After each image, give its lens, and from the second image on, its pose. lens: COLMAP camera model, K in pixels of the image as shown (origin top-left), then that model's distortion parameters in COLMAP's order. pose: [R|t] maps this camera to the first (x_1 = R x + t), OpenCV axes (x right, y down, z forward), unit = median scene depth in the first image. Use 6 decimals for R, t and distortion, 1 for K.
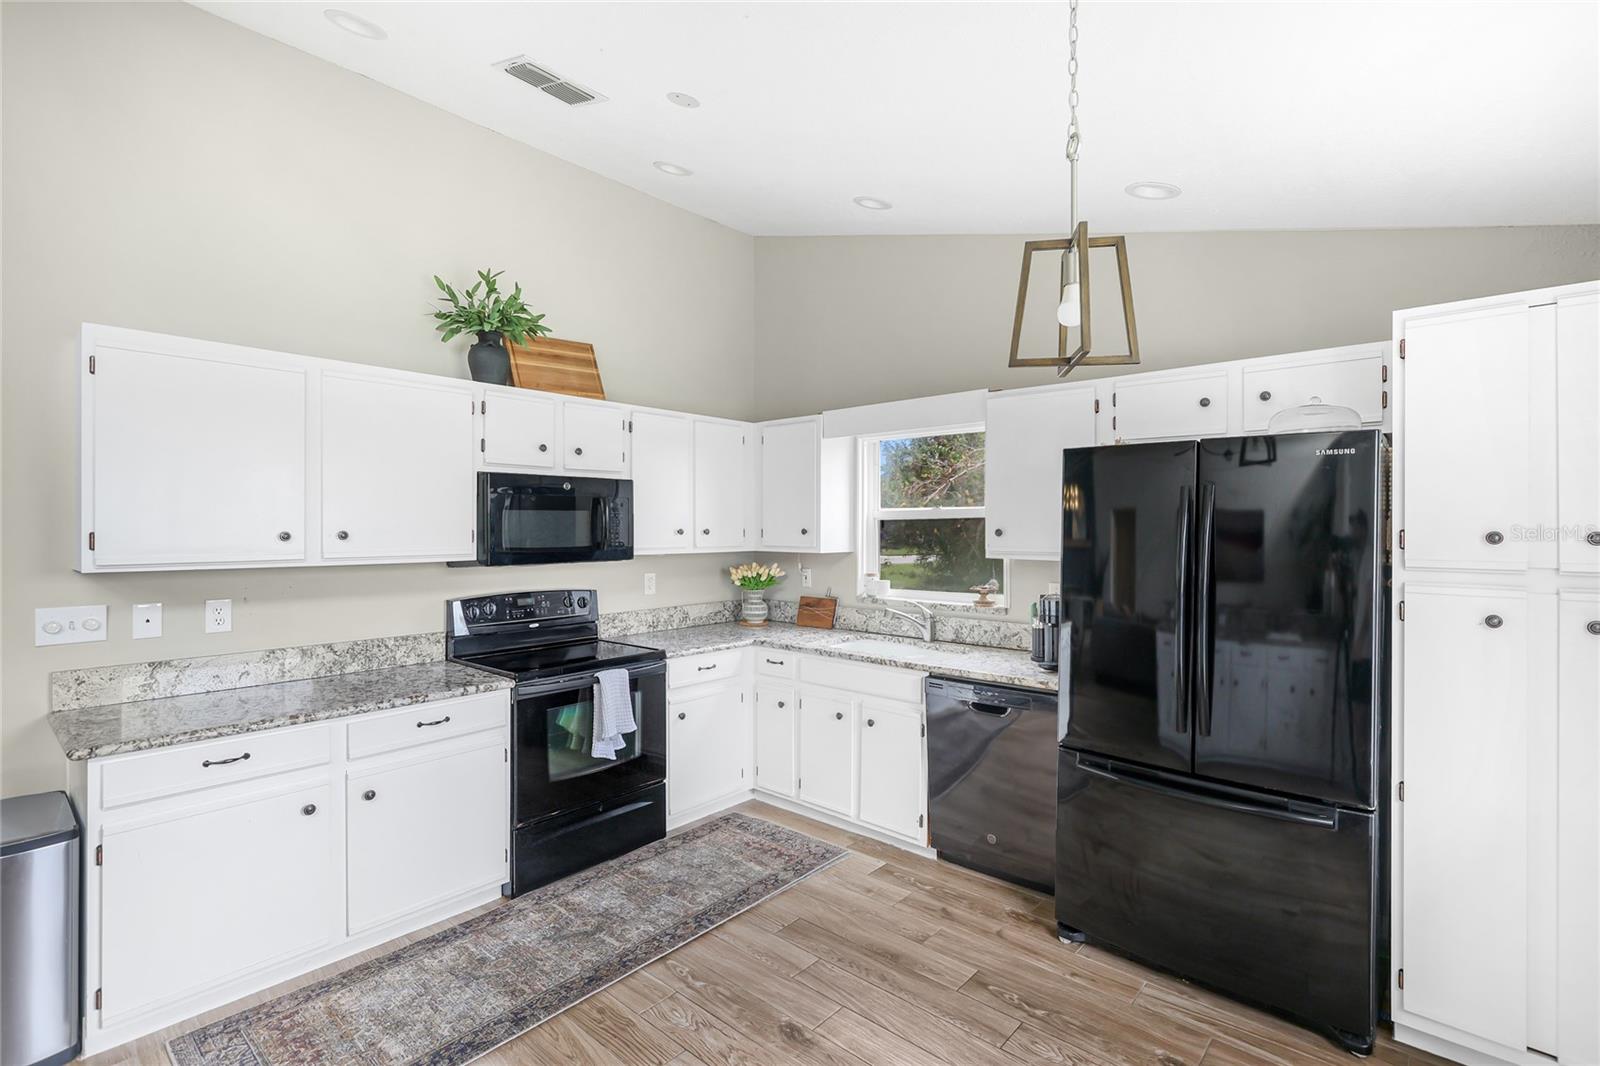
lens RADIAL K [[744.5, 0, 816.3], [0, 744.5, 527.1], [0, 0, 1]] dist [0.002916, 0.000376]
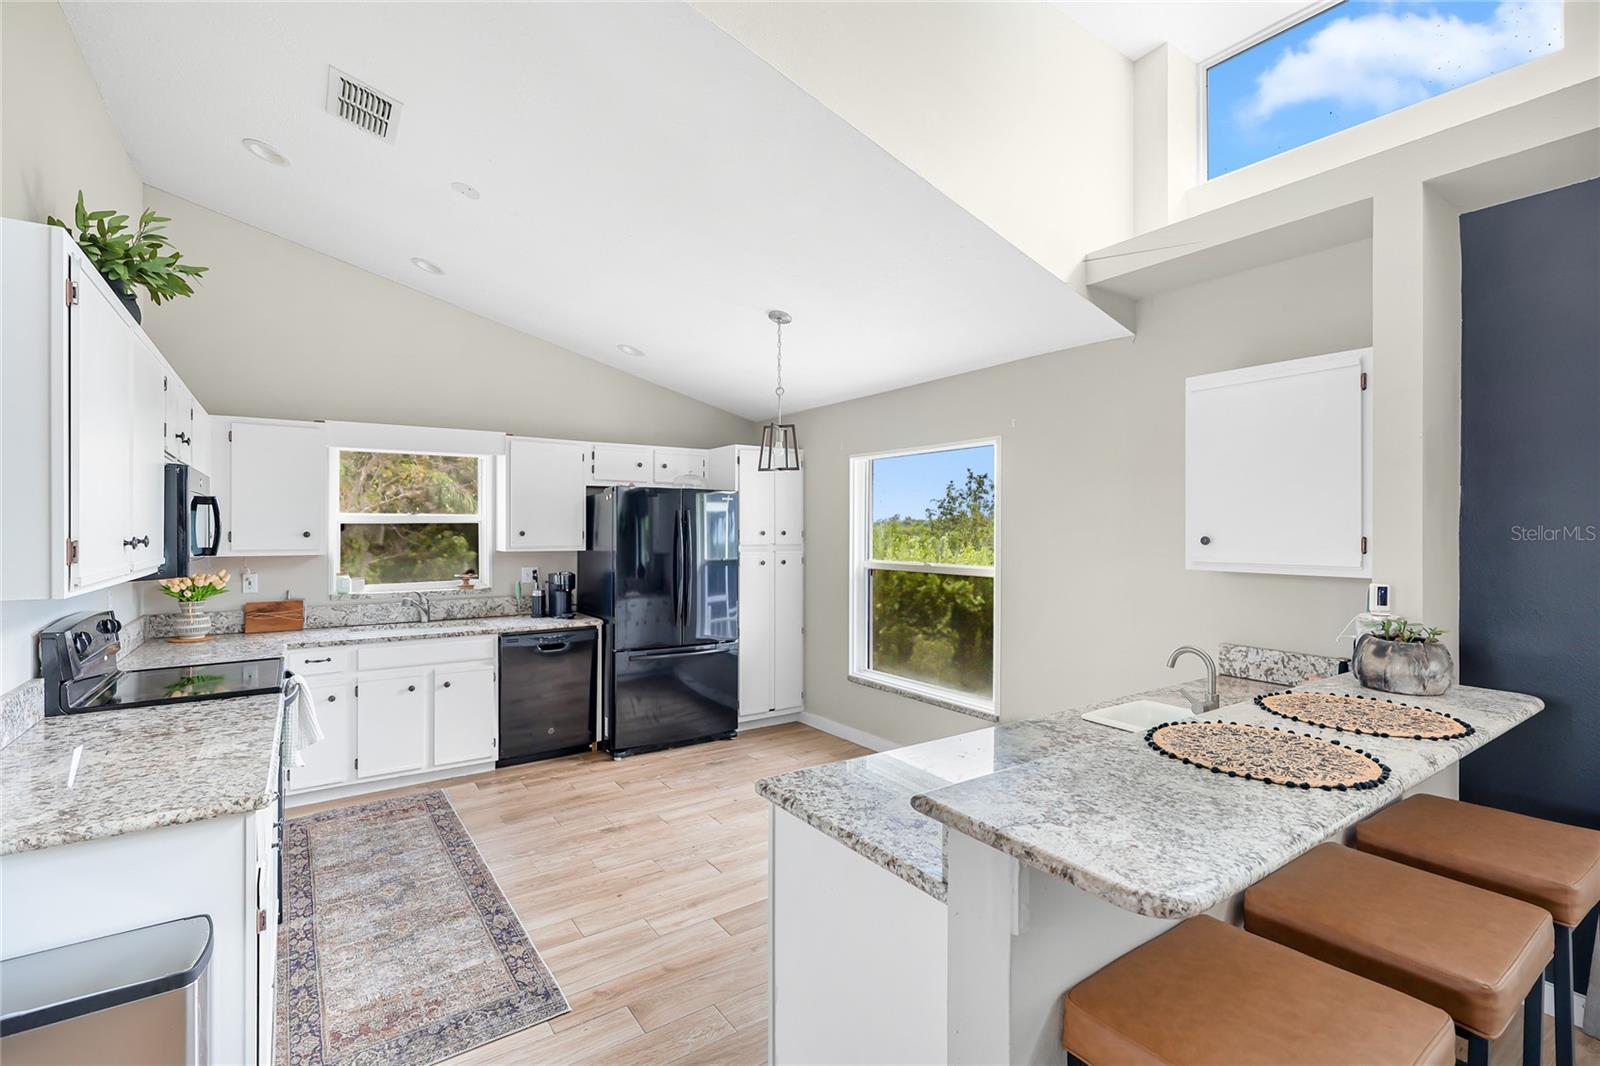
lens RADIAL K [[712.0, 0, 800.0], [0, 712.0, 533.0], [0, 0, 1]] dist [-0.002676, -0.000485]
pose [[0.236050, -0.006468, 0.971719, -1.023708], [0.001558, 0.999979, 0.006278, -0.001545], [-0.971740, 0.000032, 0.236055, 0.139781]]
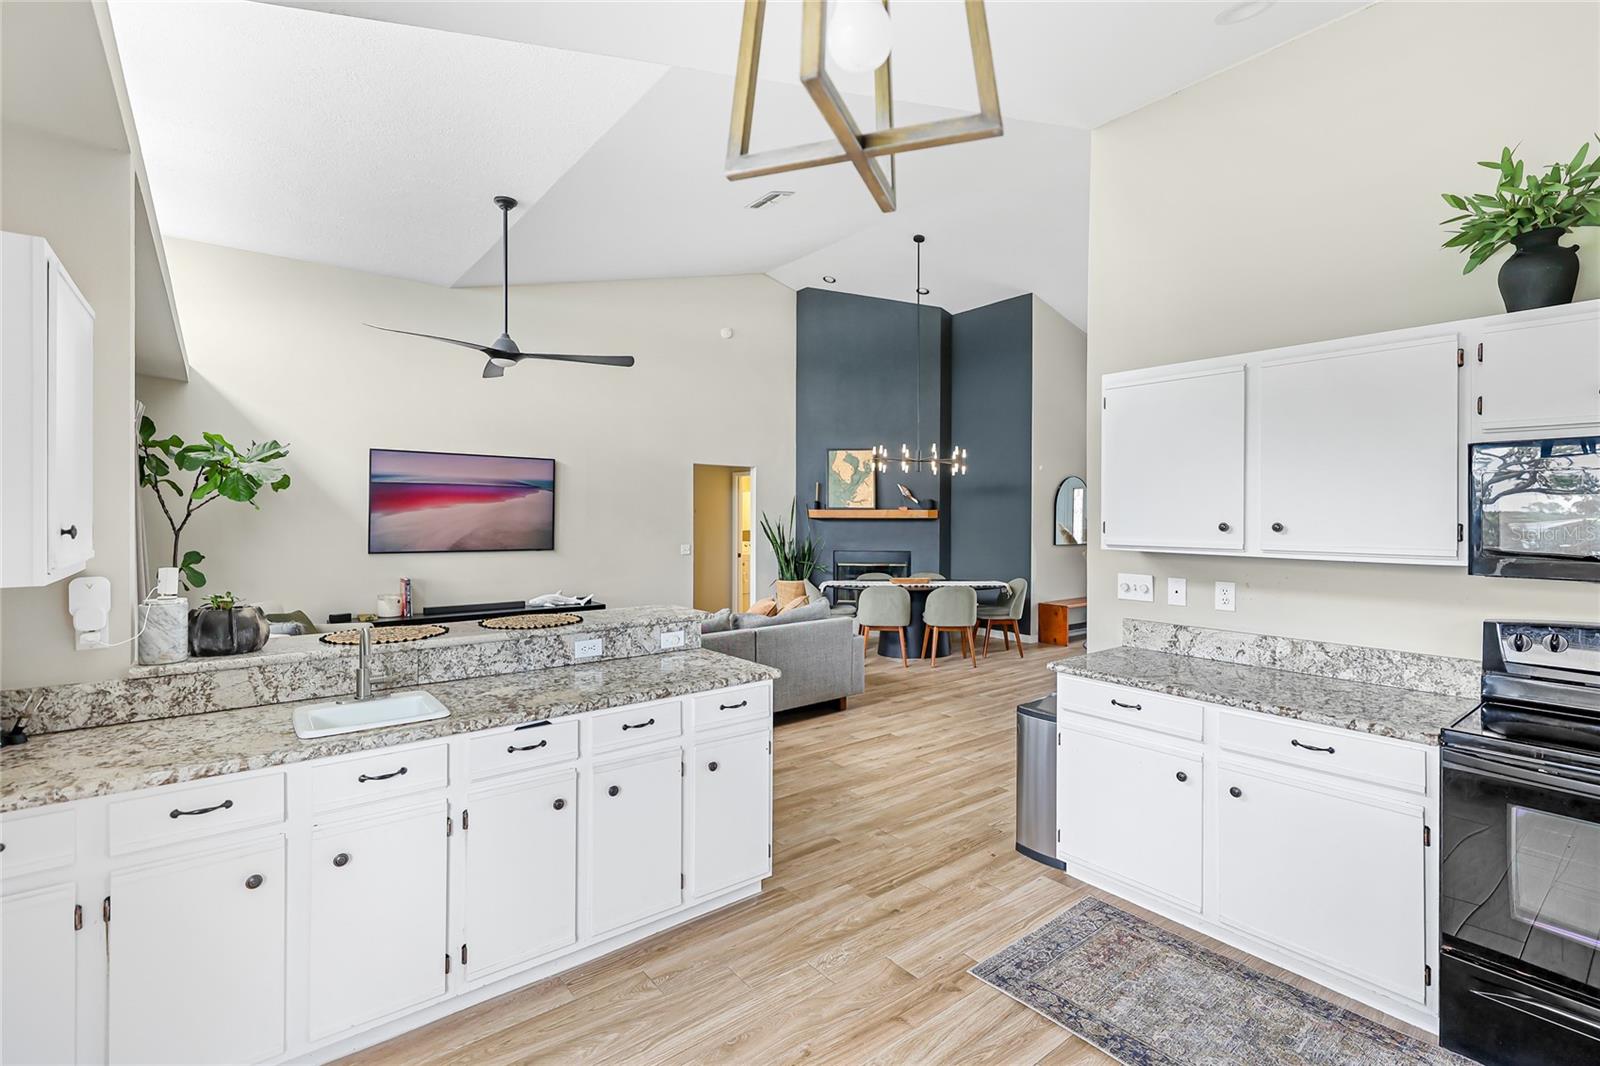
lens RADIAL K [[728.6, 0, 798.9], [0, 728.6, 514.6], [0, 0, 1]] dist [0.001140, 0.000232]
pose [[-0.188196, -0.001267, -0.982131, 0.358905], [-0.007520, 0.999972, 0.000151, -0.001060], [0.982103, 0.007414, -0.188200, 0.486799]]
